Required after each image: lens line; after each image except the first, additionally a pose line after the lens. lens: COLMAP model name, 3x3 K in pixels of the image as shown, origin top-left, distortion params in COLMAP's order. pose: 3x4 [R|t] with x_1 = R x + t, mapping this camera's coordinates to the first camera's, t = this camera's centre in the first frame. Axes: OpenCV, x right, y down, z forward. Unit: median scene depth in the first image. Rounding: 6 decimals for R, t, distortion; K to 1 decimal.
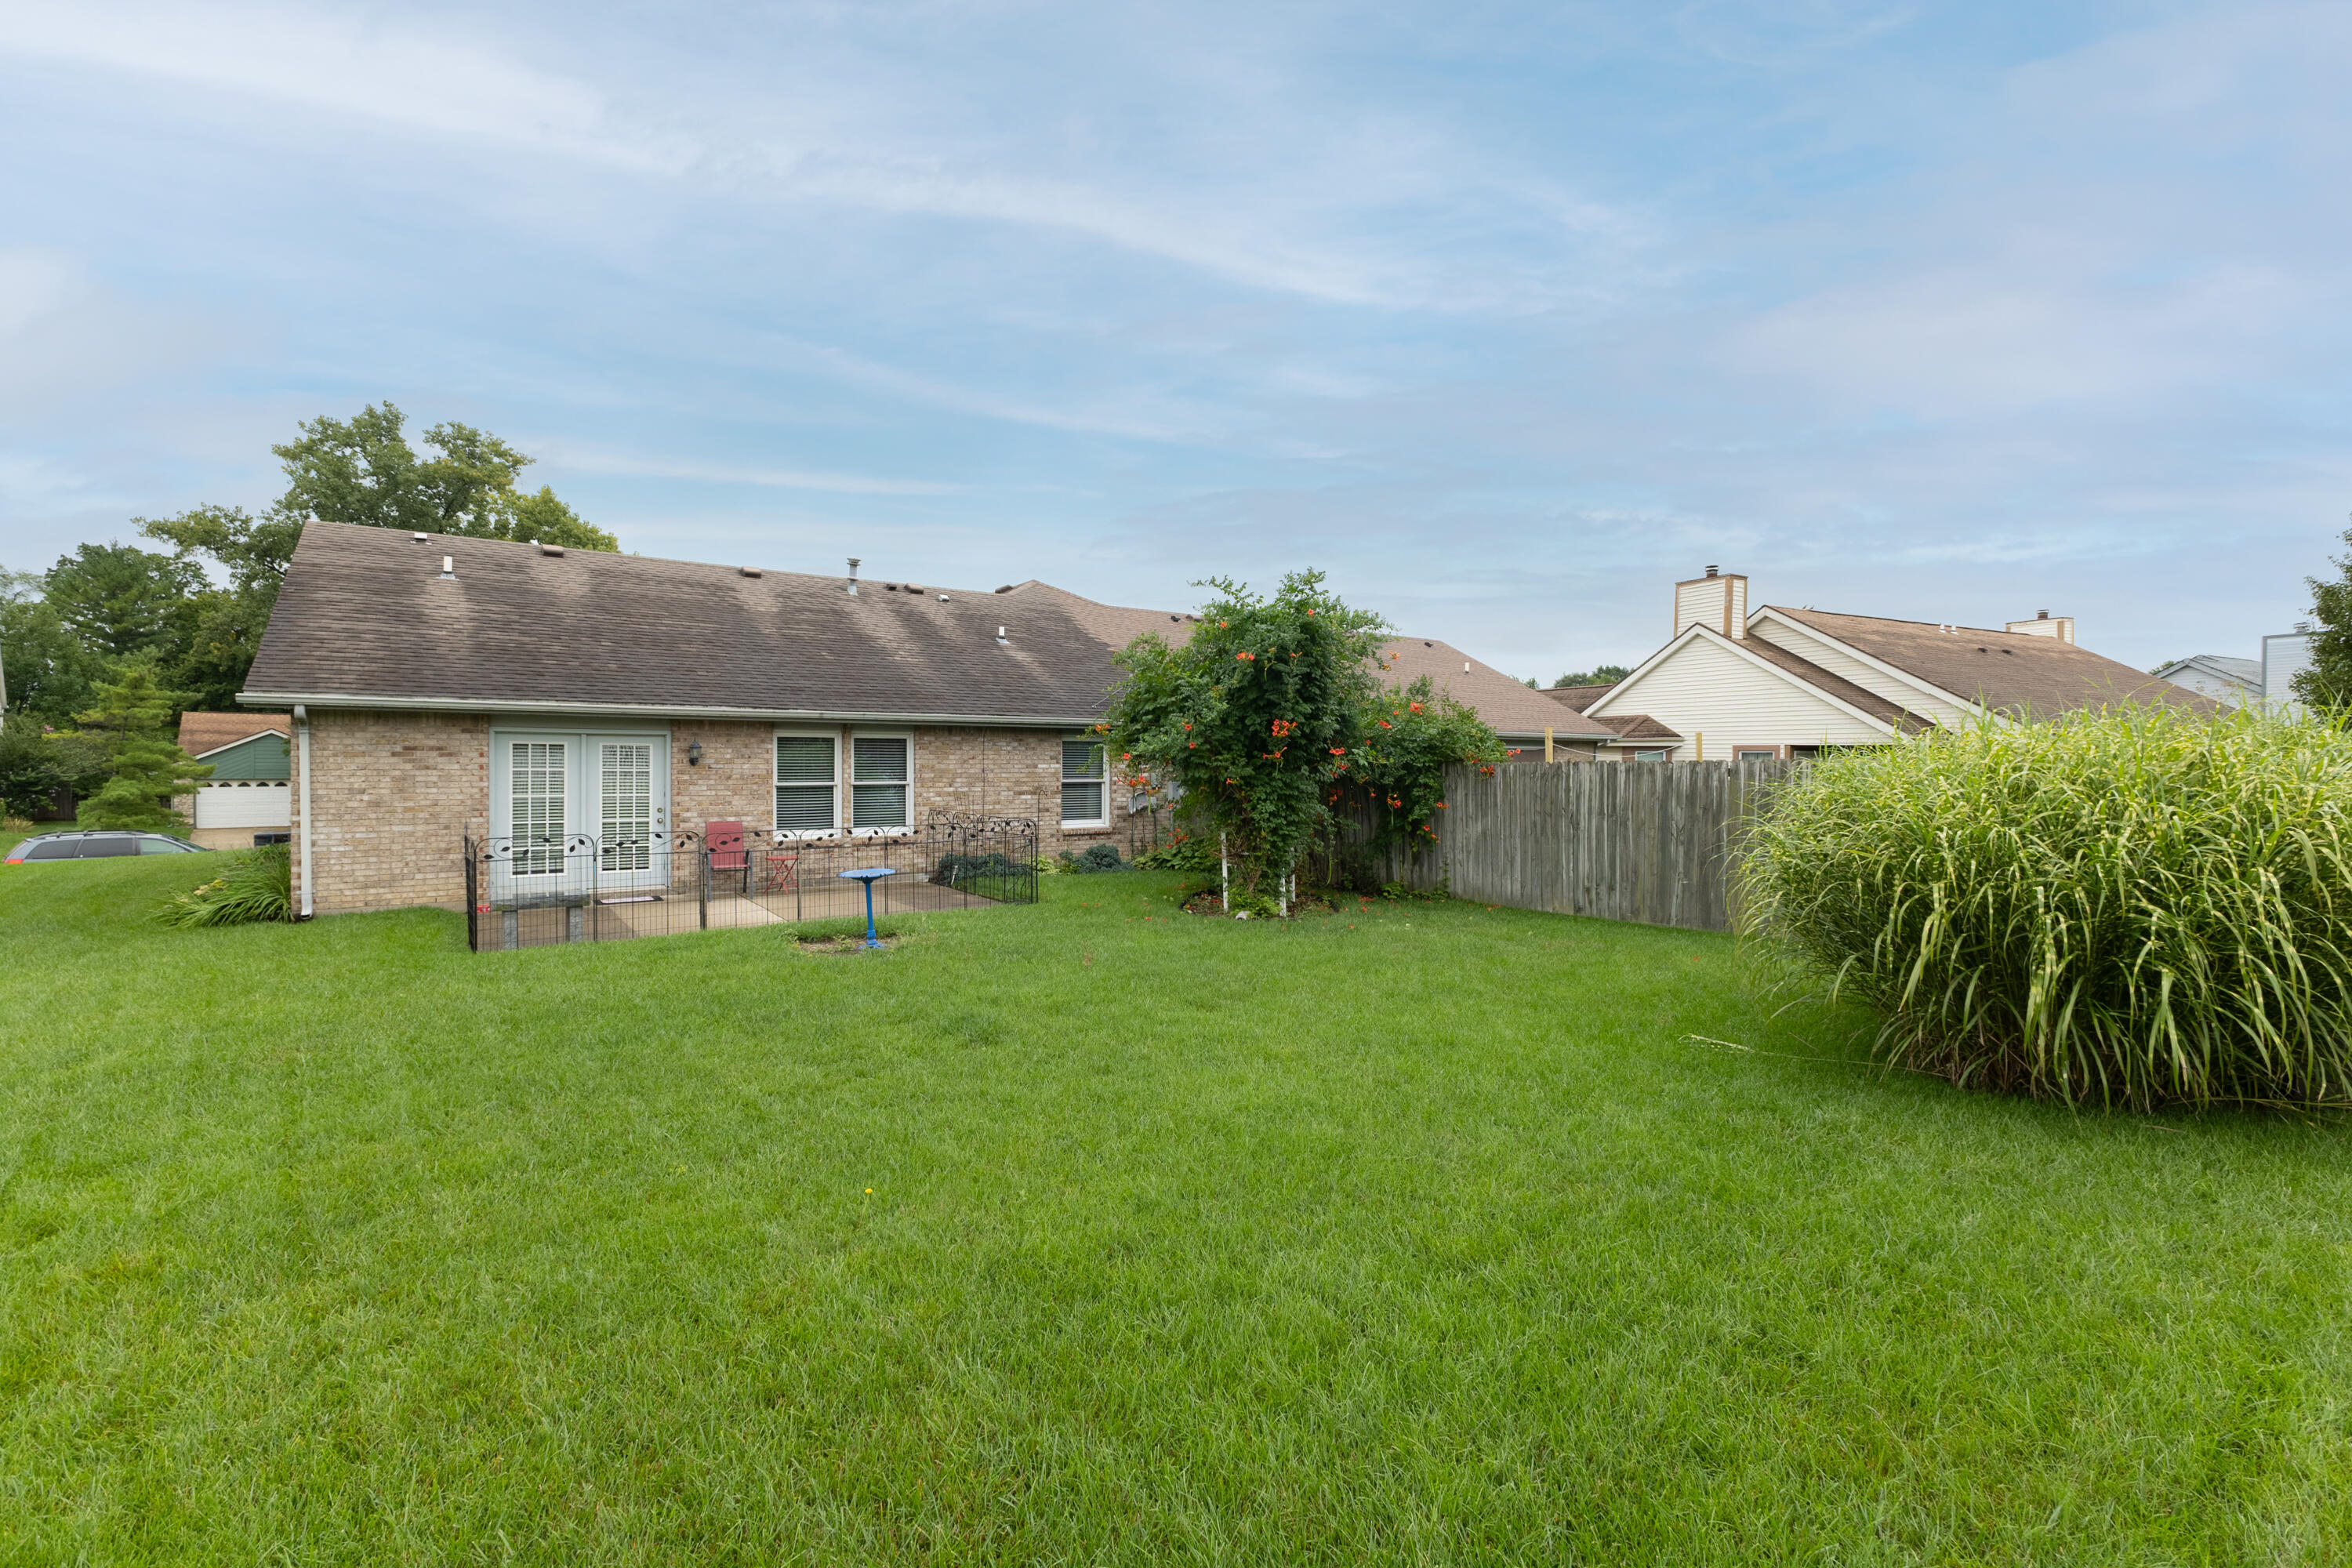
lens RADIAL K [[1024.3, 0, 1182.0], [0, 1024.3, 784.2], [0, 0, 1]] dist [-0.002594, -0.000235]
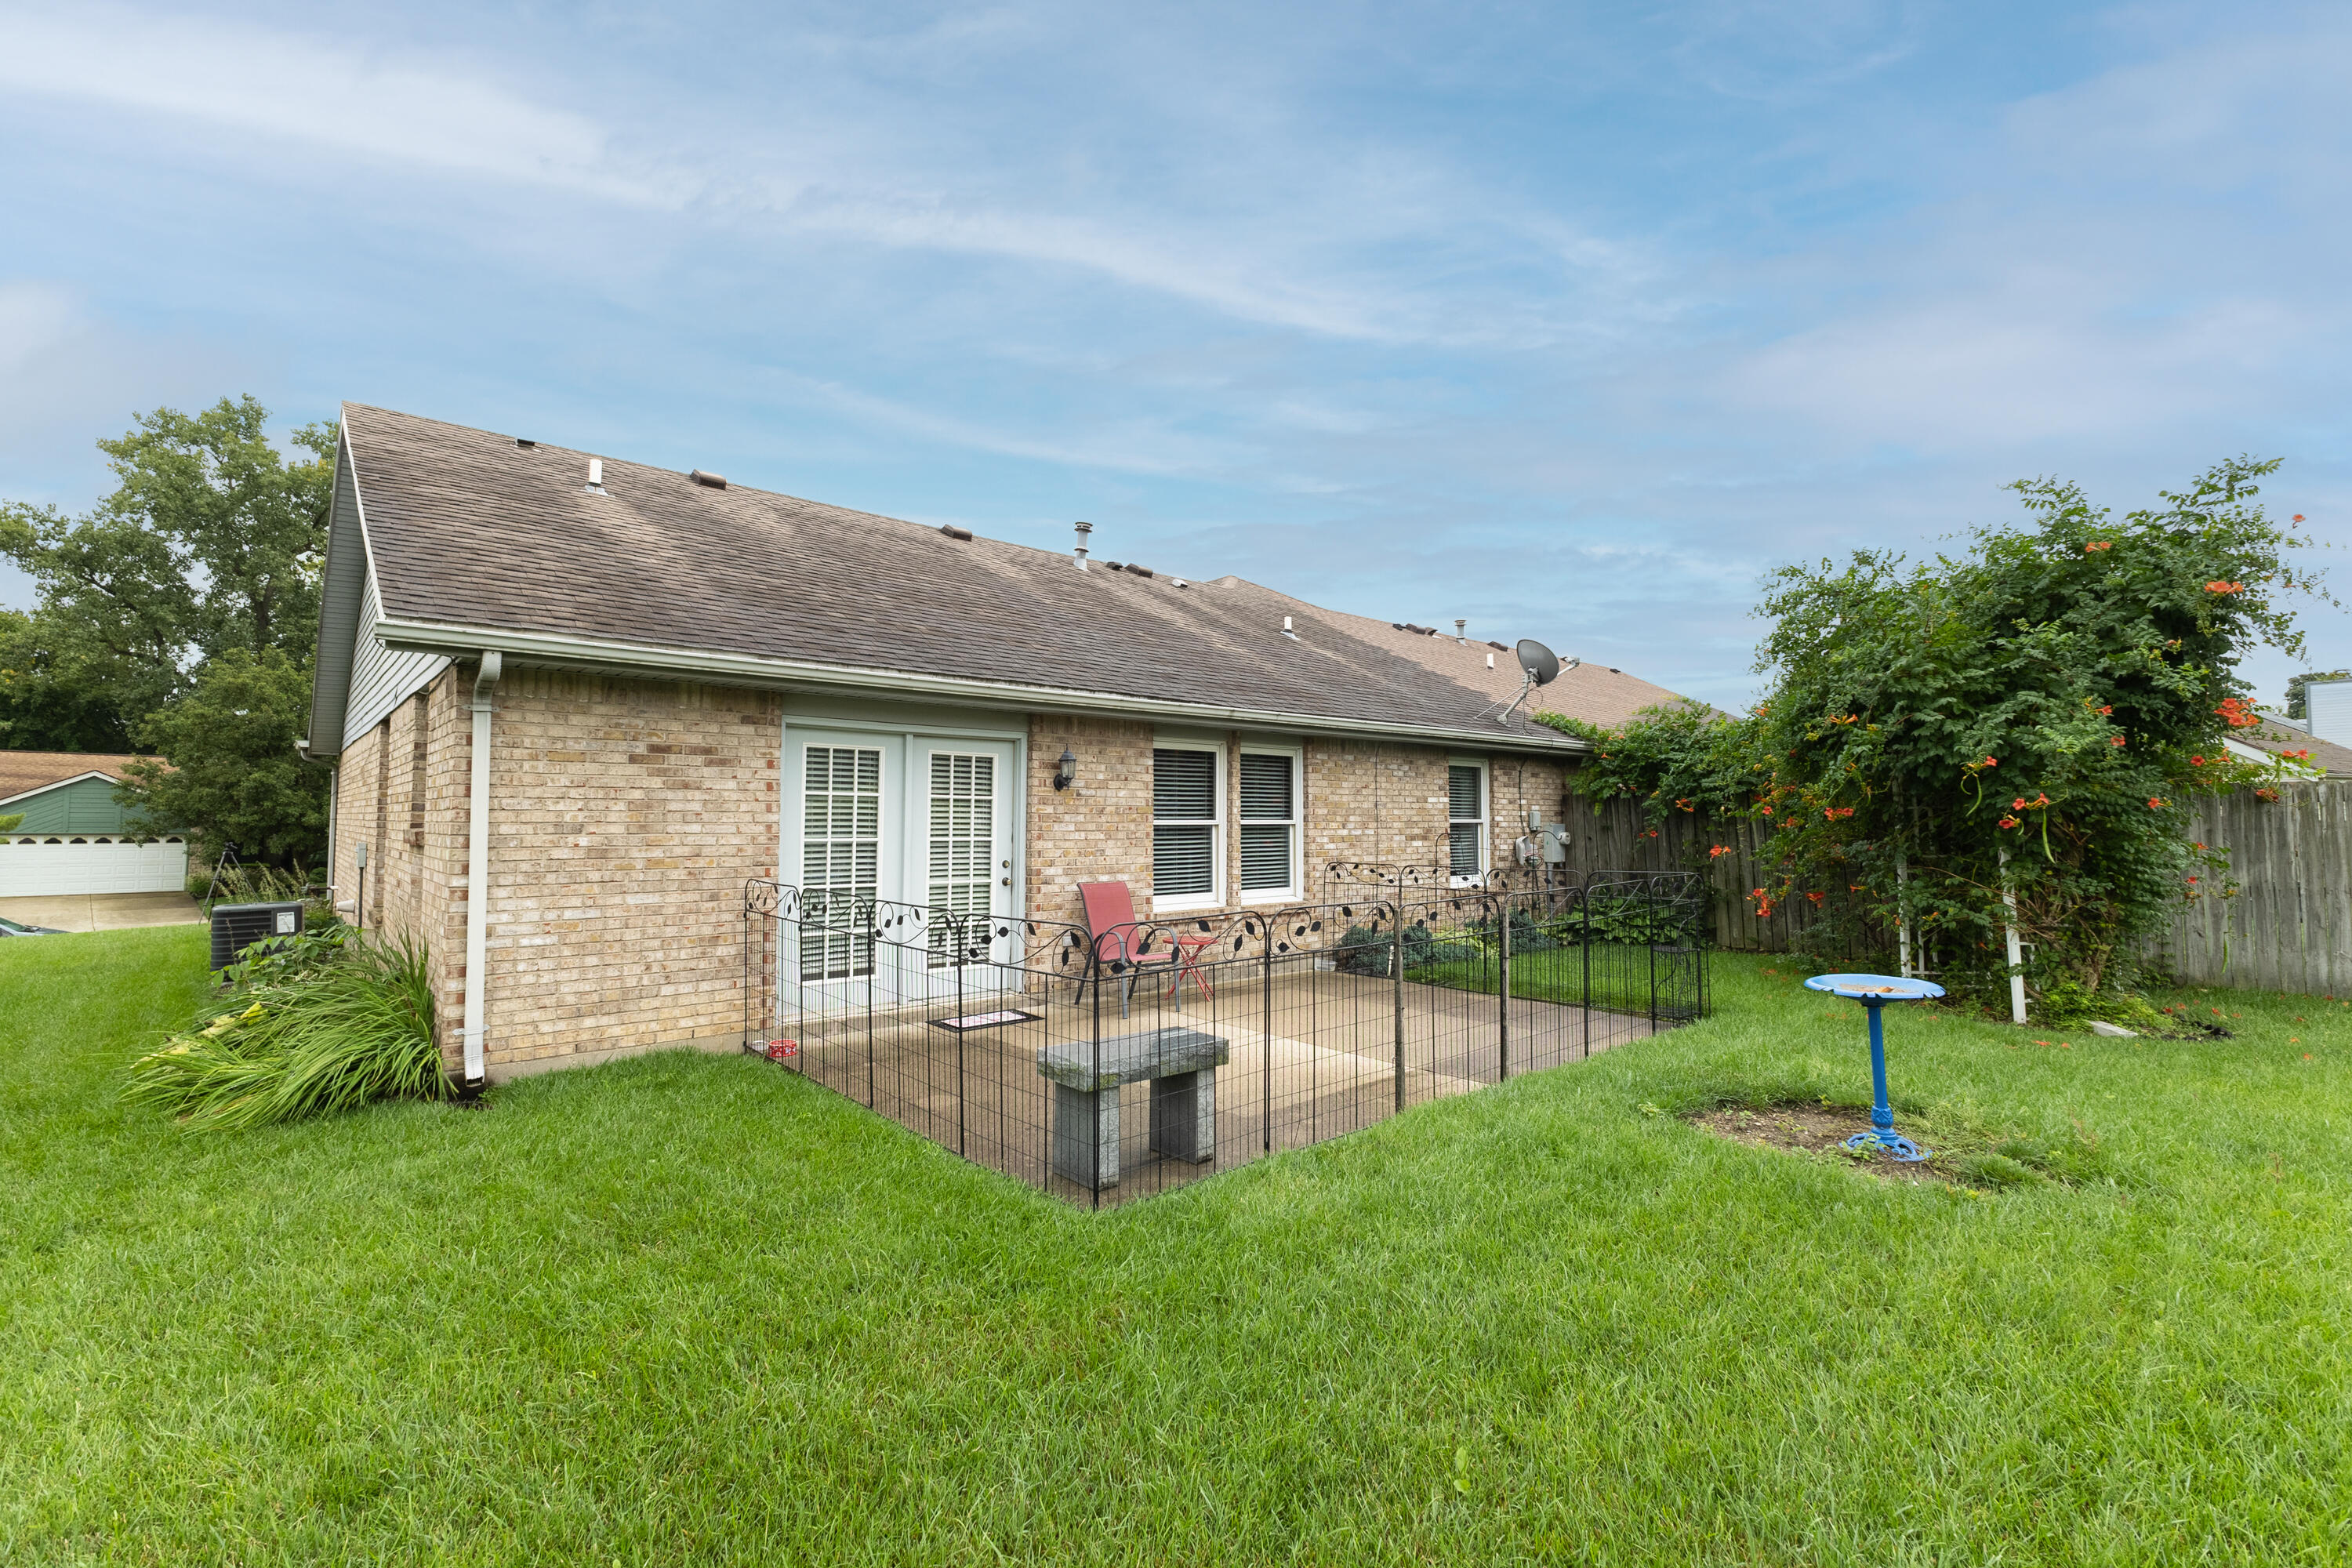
lens RADIAL K [[1024.3, 0, 1170.5], [0, 1024.3, 779.0], [0, 0, 1]] dist [-0.002594, -0.000235]
pose [[0.993664, 0.002401, 0.112369, -0.437105], [0.004472, 0.998136, -0.060866, 0.011512], [-0.112306, 0.060982, 0.991801, 0.350428]]
